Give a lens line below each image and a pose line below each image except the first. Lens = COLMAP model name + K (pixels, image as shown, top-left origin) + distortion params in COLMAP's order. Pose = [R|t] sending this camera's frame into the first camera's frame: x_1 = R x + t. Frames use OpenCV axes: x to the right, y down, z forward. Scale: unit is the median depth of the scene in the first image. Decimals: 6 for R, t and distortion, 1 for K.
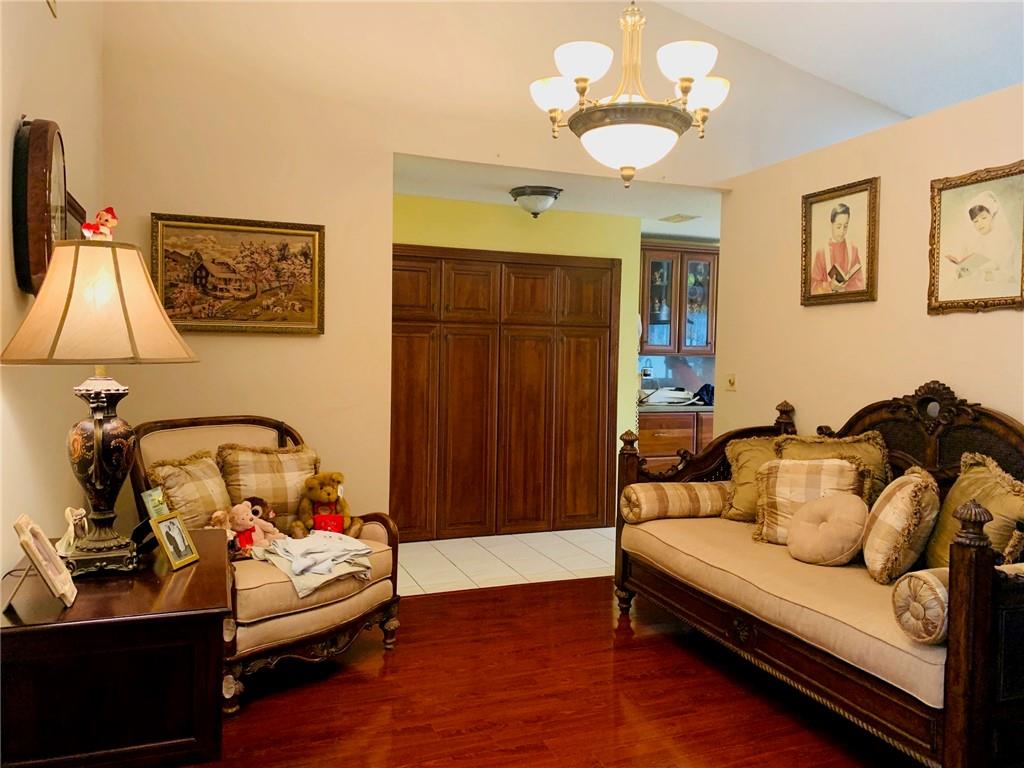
lens RADIAL K [[766.9, 0, 513.0], [0, 766.9, 389.6], [0, 0, 1]] dist [-0.003070, -0.019992]
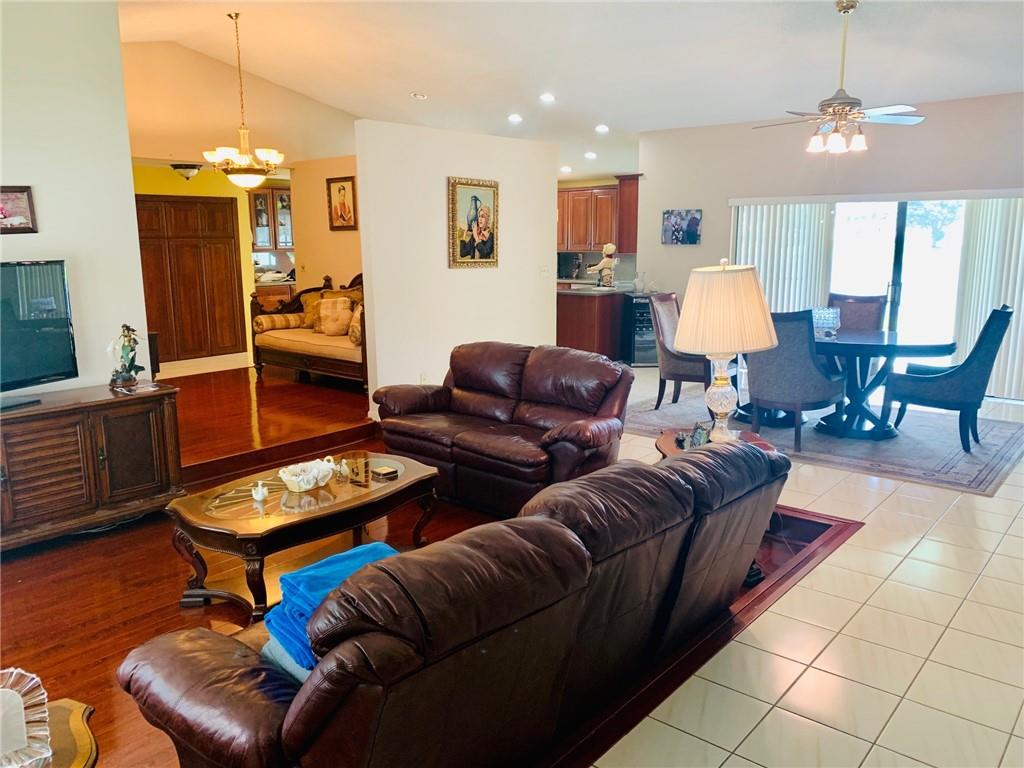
lens RADIAL K [[766.9, 0, 517.7], [0, 766.9, 389.8], [0, 0, 1]] dist [-0.003070, -0.019992]
pose [[0.874402, -0.114562, 0.471484, -0.236613], [0.042684, 0.986121, 0.160448, 0.010413], [-0.483321, -0.120172, 0.867156, -1.204411]]
